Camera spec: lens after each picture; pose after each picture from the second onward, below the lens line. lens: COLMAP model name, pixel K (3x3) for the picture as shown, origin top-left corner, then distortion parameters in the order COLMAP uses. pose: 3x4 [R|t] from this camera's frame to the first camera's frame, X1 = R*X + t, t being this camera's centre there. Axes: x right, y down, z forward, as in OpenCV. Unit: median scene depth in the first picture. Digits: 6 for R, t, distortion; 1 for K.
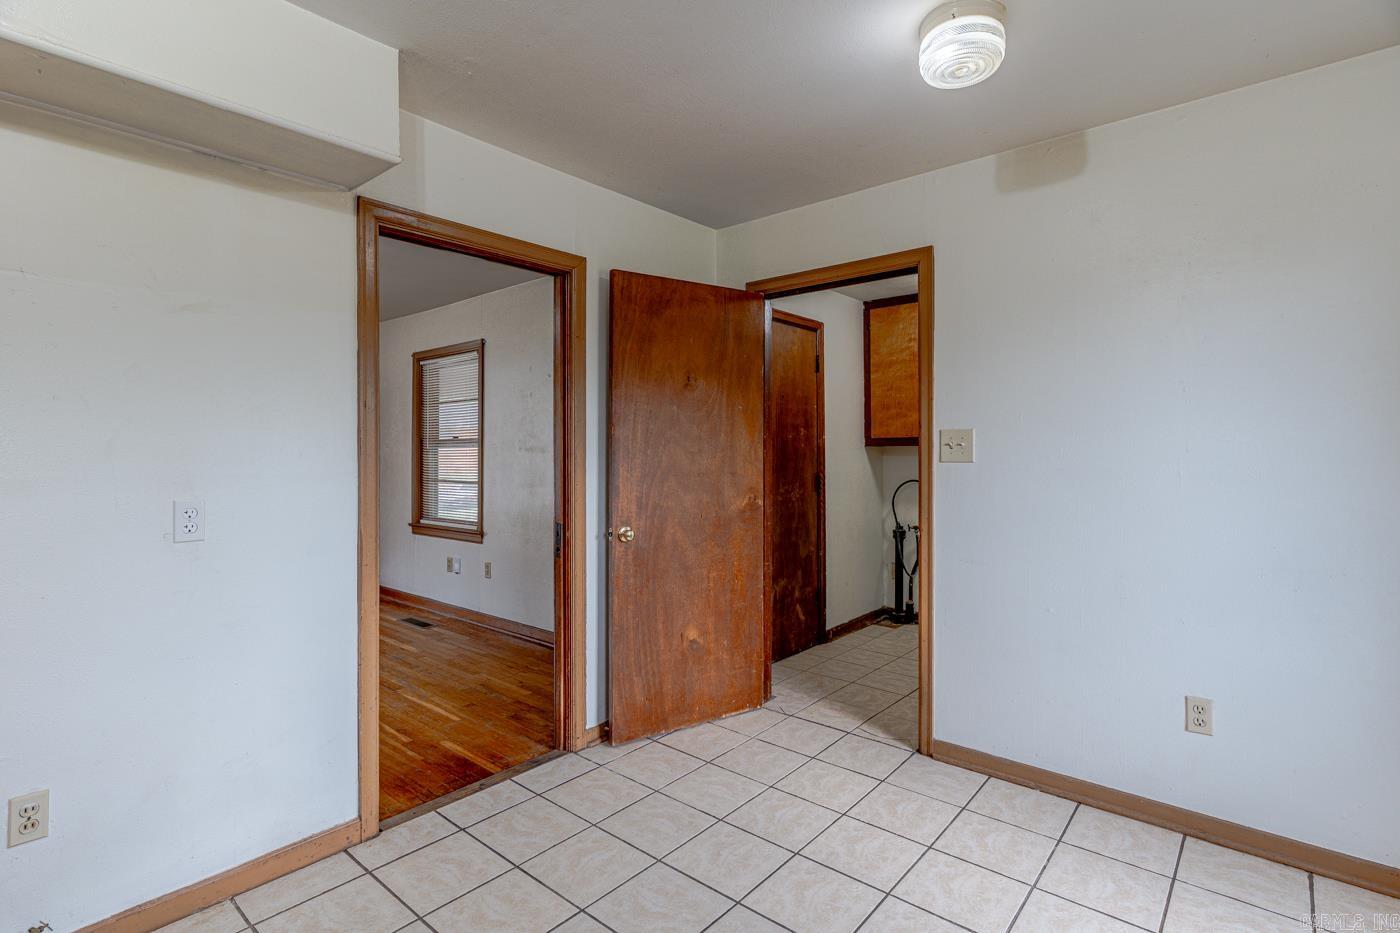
lens RADIAL K [[677.2, 0, 695.4], [0, 677.2, 454.0], [0, 0, 1]] dist [0.001741, 0.000345]
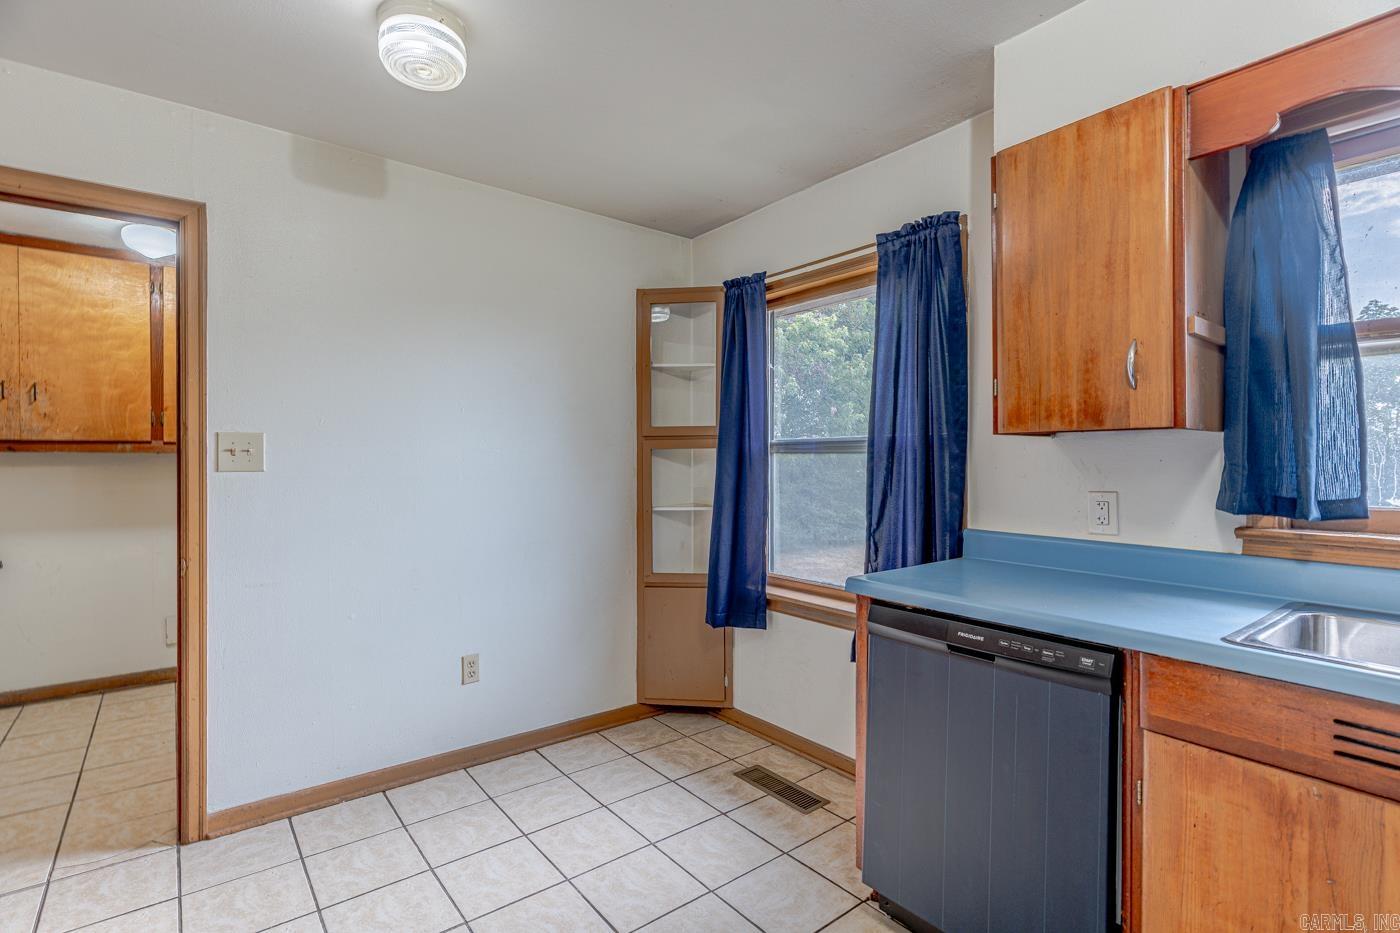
lens RADIAL K [[677.2, 0, 688.6], [0, 677.2, 461.5], [0, 0, 1]] dist [0.001741, 0.000345]
pose [[0.210518, -0.003270, 0.977584, -0.321479], [0.002273, 0.999993, 0.002855, -0.001865], [-0.977587, 0.001621, 0.210524, 0.271510]]
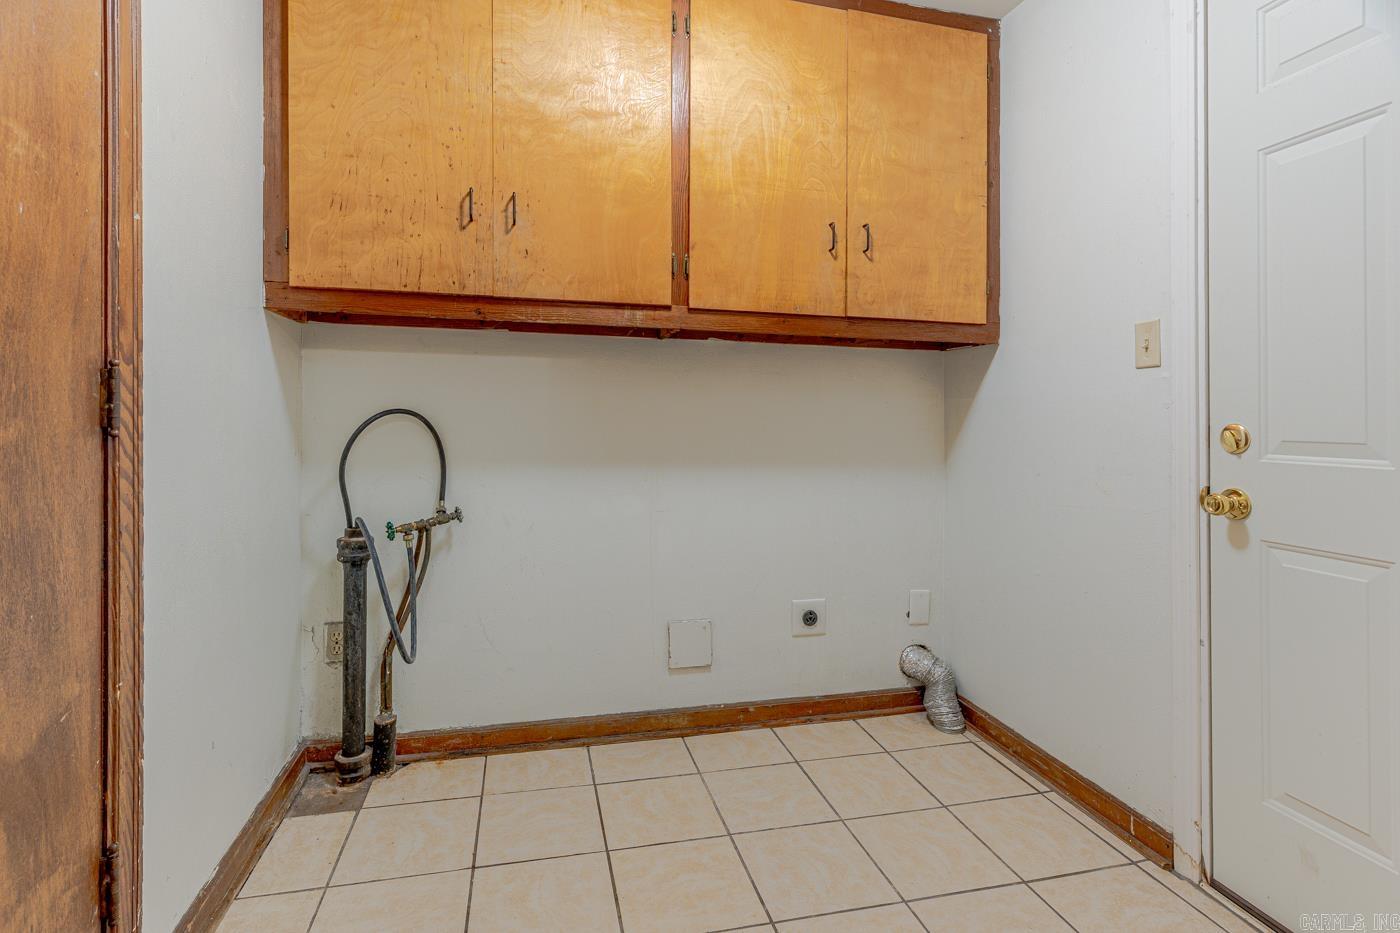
lens RADIAL K [[677.2, 0, 683.1], [0, 677.2, 412.6], [0, 0, 1]] dist [0.001741, 0.000345]
pose [[0.589721, 0.003549, 0.807599, 0.177719], [-0.000810, 0.999992, -0.003803, 0.075146], [-0.807607, 0.001588, 0.589719, 1.137866]]
